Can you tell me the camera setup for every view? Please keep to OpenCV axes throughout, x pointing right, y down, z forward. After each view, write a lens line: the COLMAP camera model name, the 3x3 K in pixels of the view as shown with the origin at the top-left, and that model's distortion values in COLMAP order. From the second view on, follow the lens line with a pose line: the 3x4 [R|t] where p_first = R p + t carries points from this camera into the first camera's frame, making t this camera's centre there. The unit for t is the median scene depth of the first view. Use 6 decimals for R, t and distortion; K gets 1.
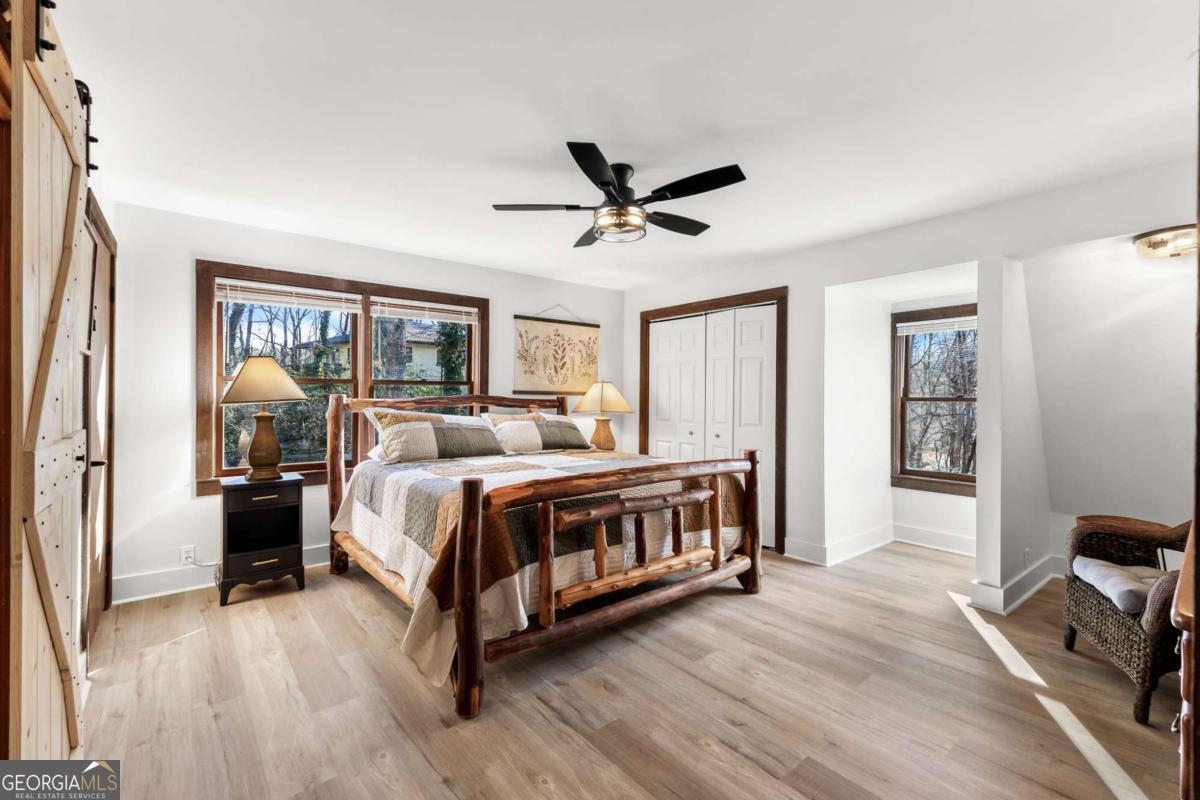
lens RADIAL K [[517.0, 0, 593.5], [0, 517.0, 395.7], [0, 0, 1]] dist [0.010389, -0.002614]
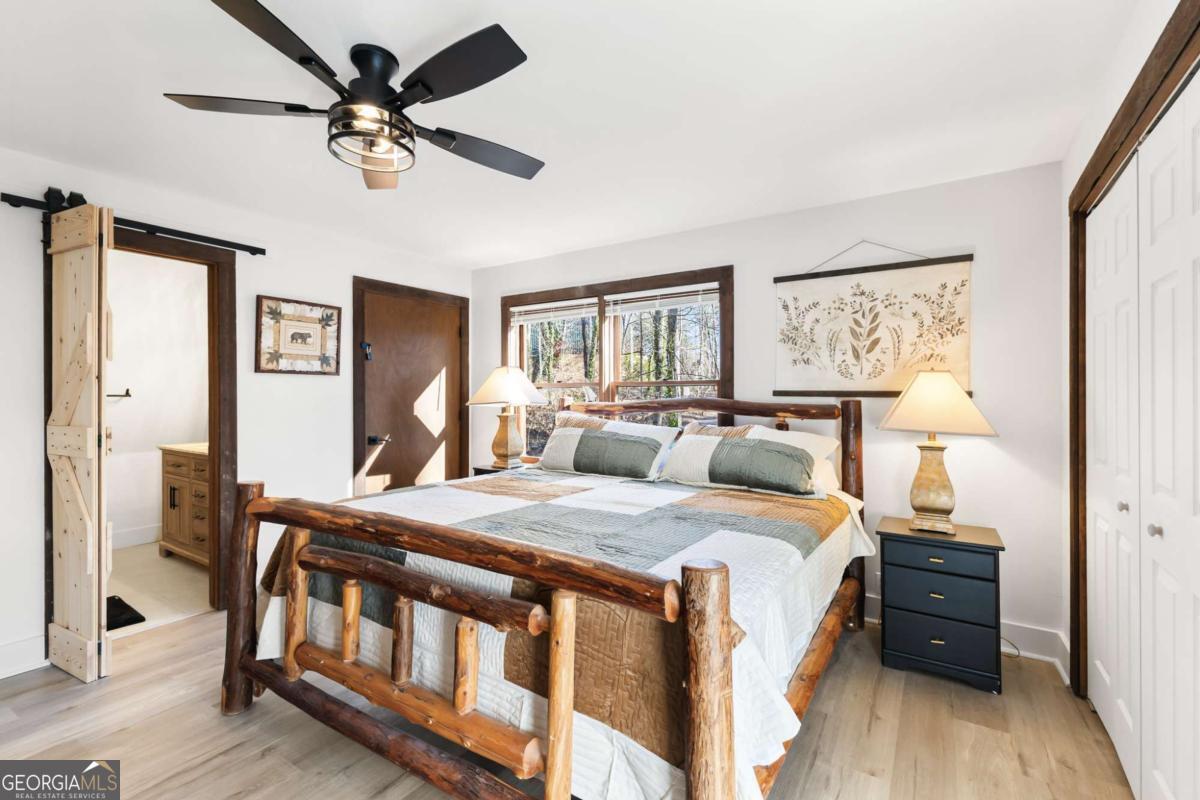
lens RADIAL K [[517.0, 0, 597.8], [0, 517.0, 399.0], [0, 0, 1]] dist [0.010389, -0.002614]
pose [[0.321976, -0.002164, -0.946745, 0.396617], [-0.000948, 0.999996, -0.002608, 0.002143], [0.946747, 0.001737, 0.321972, 0.556220]]
